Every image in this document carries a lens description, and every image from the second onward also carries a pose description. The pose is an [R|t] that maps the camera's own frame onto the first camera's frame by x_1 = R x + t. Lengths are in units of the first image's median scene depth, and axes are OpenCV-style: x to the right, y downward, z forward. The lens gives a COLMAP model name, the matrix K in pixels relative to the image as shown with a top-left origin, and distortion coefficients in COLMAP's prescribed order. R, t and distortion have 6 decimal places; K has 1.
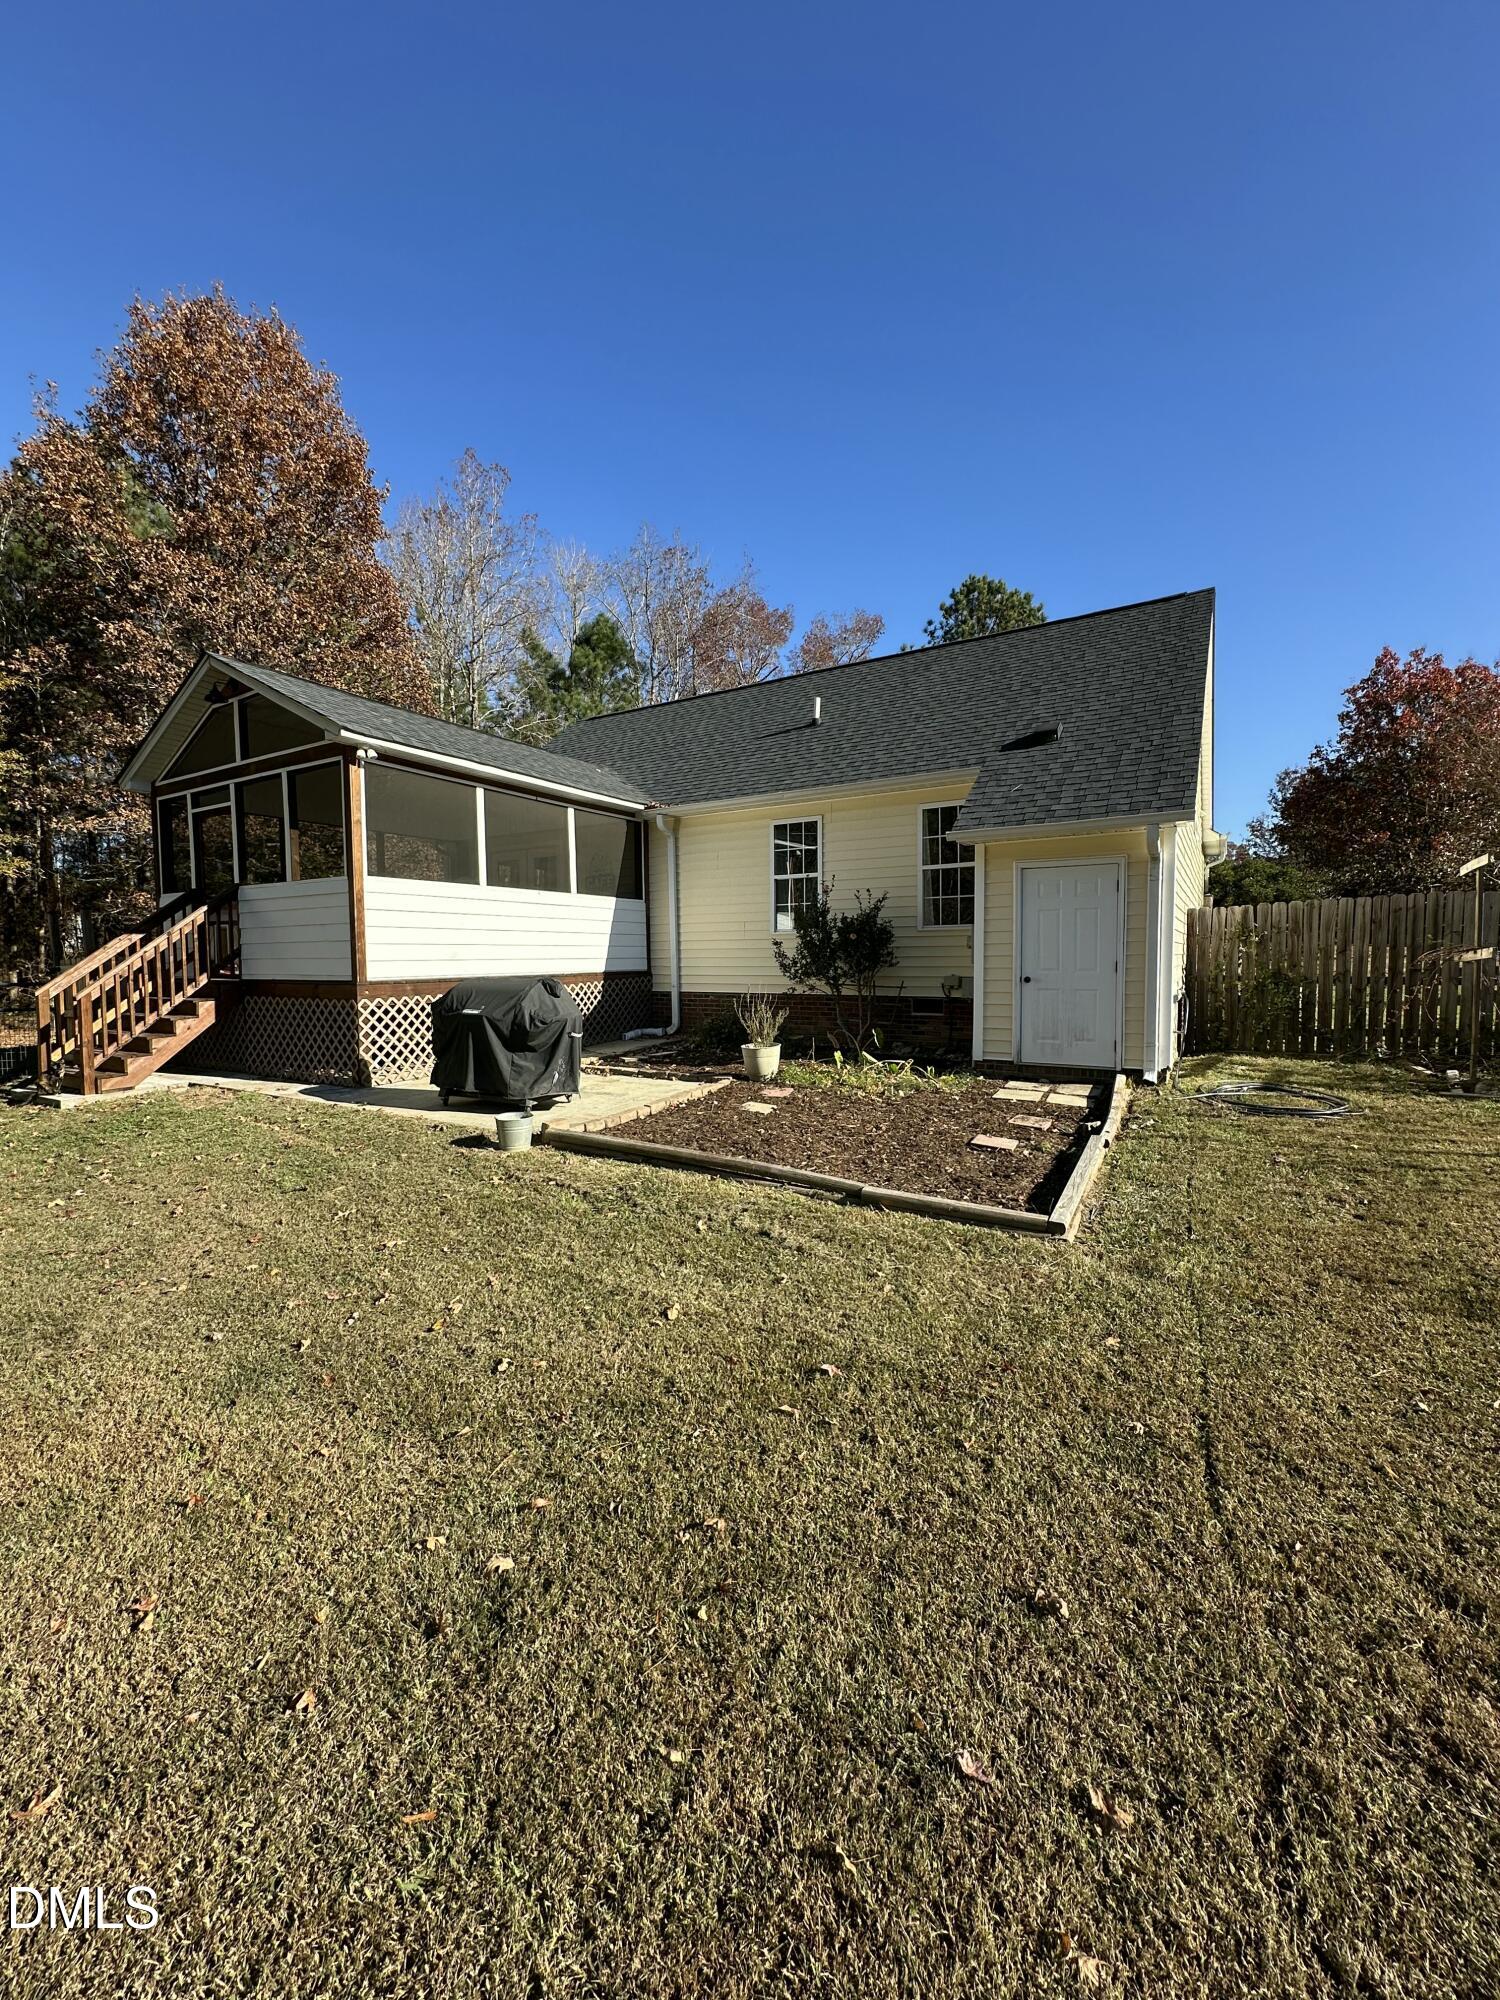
lens RADIAL K [[771.6, 0, 750.0], [0, 771.6, 1000.0], [0, 0, 1]] dist [0.000310, 0.000017]
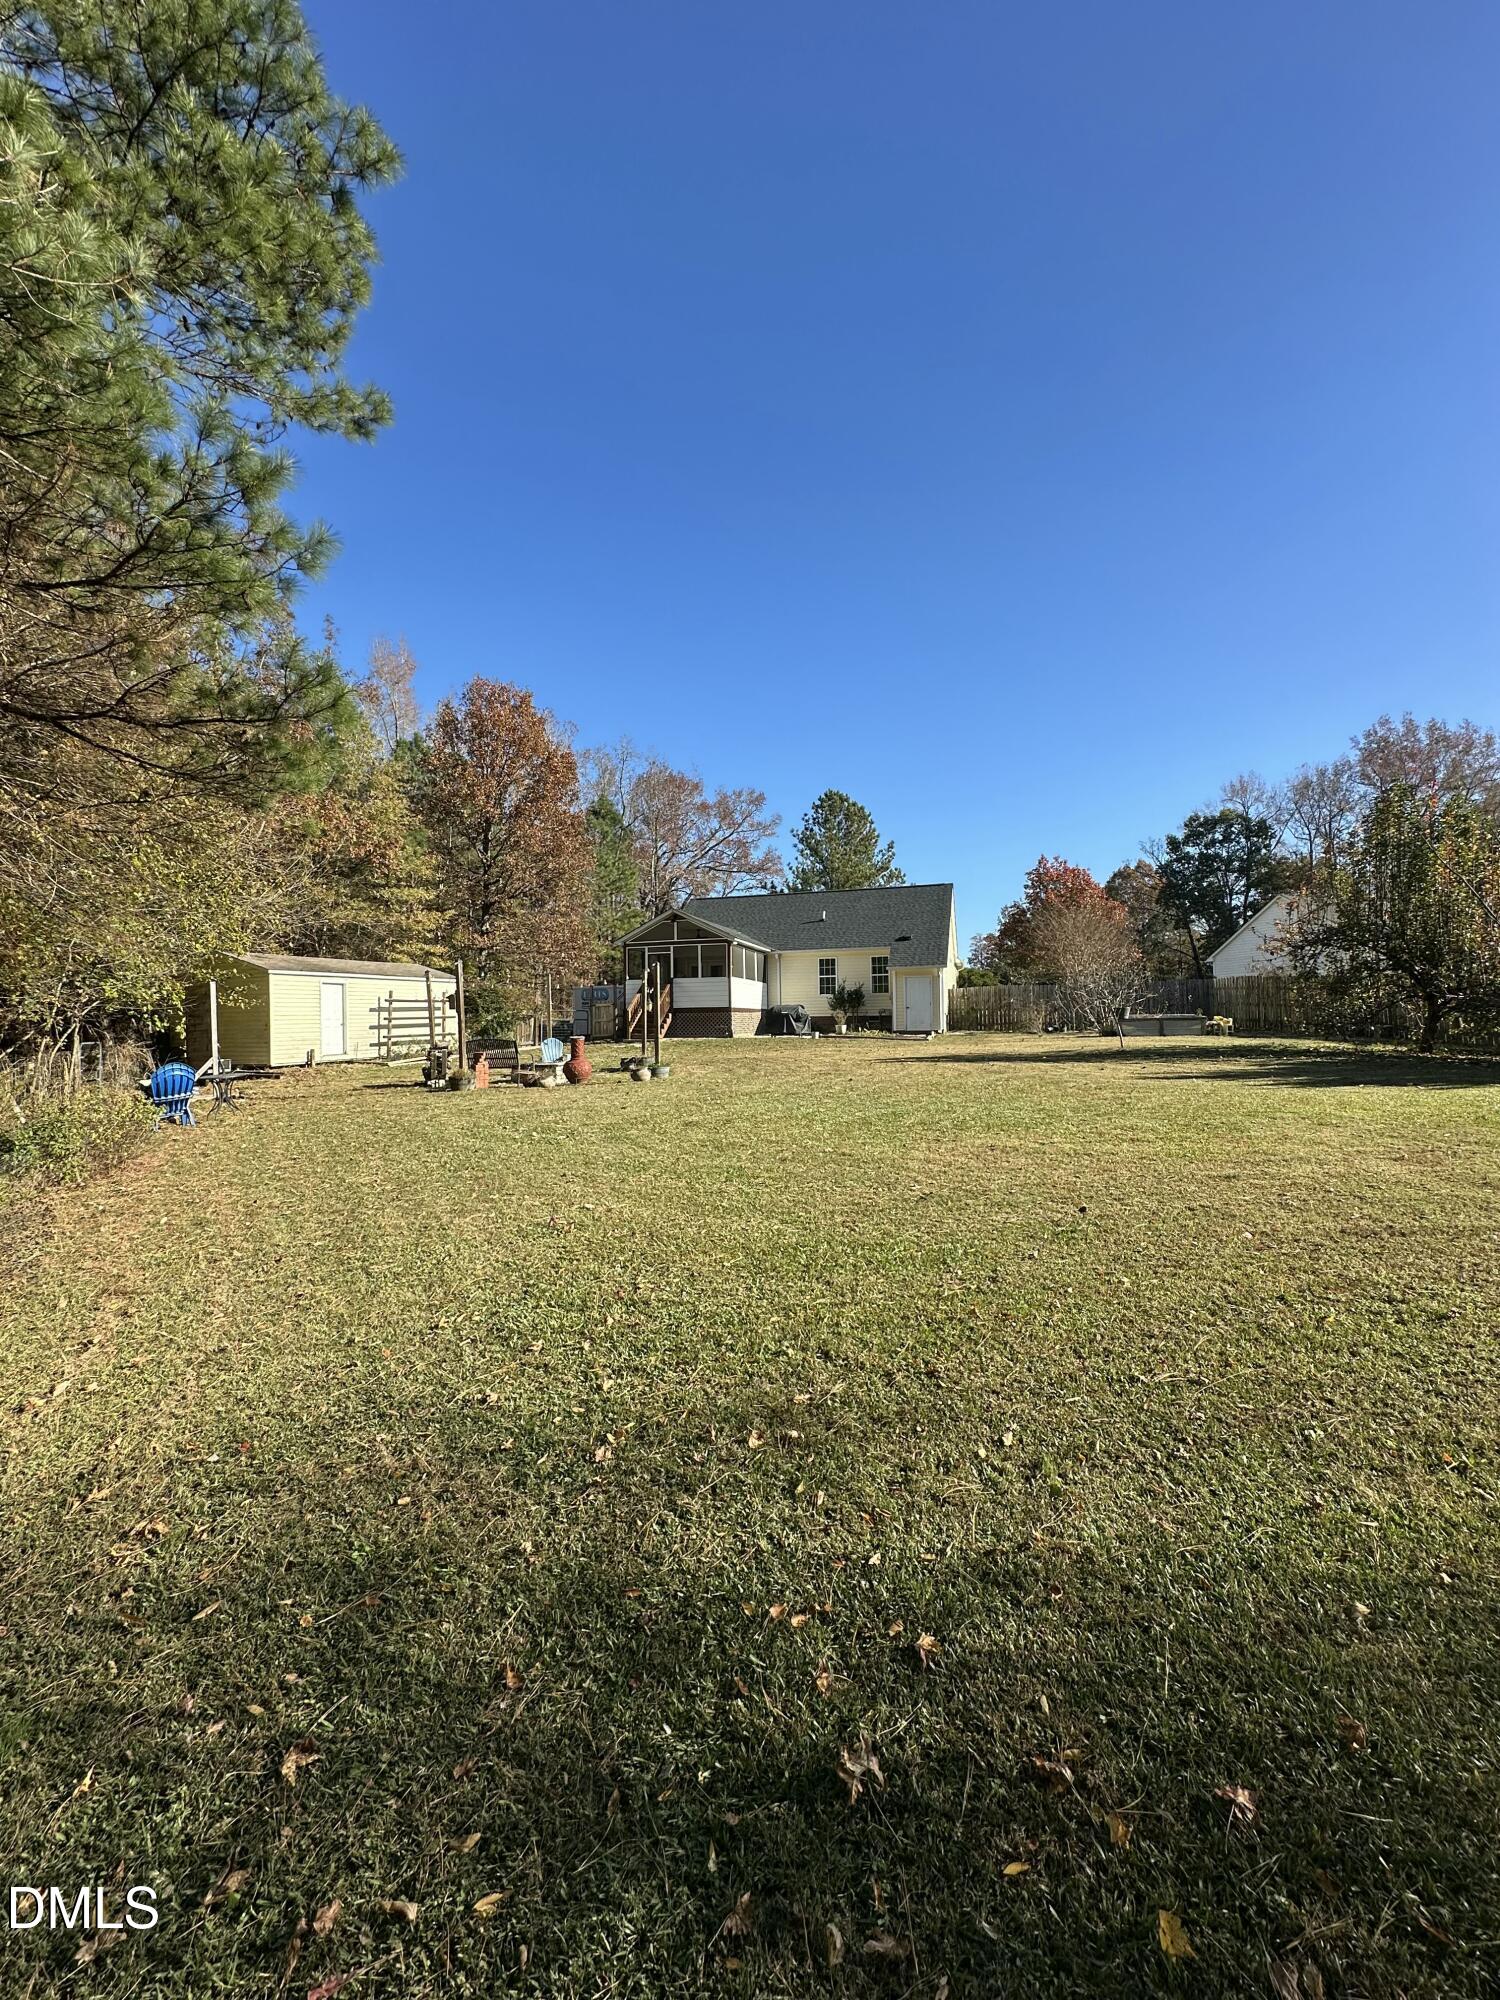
lens RADIAL K [[805.2, 0, 750.0], [0, 805.2, 1000.0], [0, 0, 1]] dist [0.000085, -0.000001]
pose [[0.968635, 0.004582, 0.248445, -1.081042], [0.020202, 0.995068, -0.097114, 0.241831], [-0.247665, 0.099087, 0.963766, -2.053918]]
